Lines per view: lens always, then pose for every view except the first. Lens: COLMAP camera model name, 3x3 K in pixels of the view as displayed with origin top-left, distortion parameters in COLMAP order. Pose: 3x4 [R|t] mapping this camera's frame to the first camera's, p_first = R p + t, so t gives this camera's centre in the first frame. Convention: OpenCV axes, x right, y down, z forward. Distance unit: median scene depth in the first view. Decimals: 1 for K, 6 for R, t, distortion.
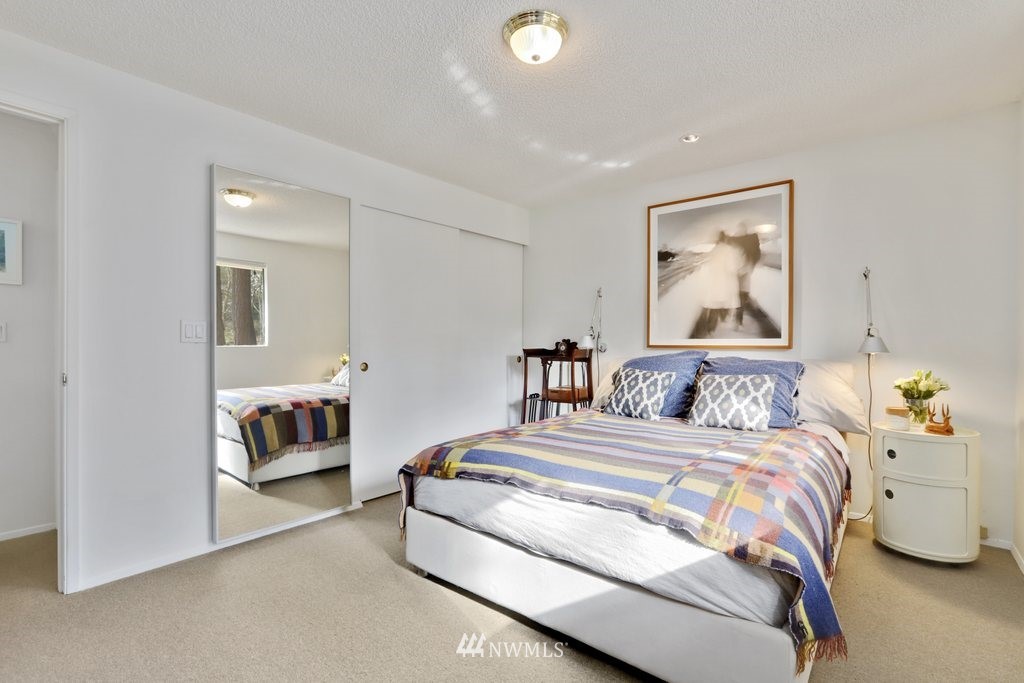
lens RADIAL K [[471.7, 0, 510.2], [0, 471.7, 342.6], [0, 0, 1]] dist [-0.031538, 0.006438]
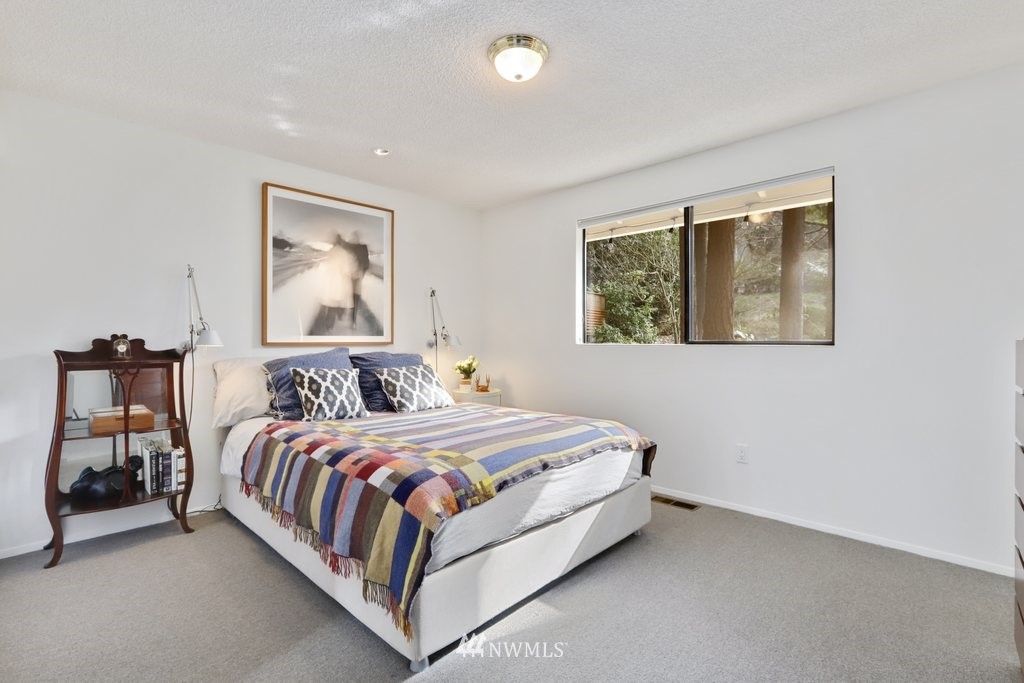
lens RADIAL K [[471.7, 0, 510.2], [0, 471.7, 342.6], [0, 0, 1]] dist [-0.031538, 0.006438]
pose [[0.079071, -0.007538, 0.996840, -0.588946], [0.001397, 0.999971, 0.007451, -0.000532], [-0.996868, 0.000804, 0.079080, 0.538698]]
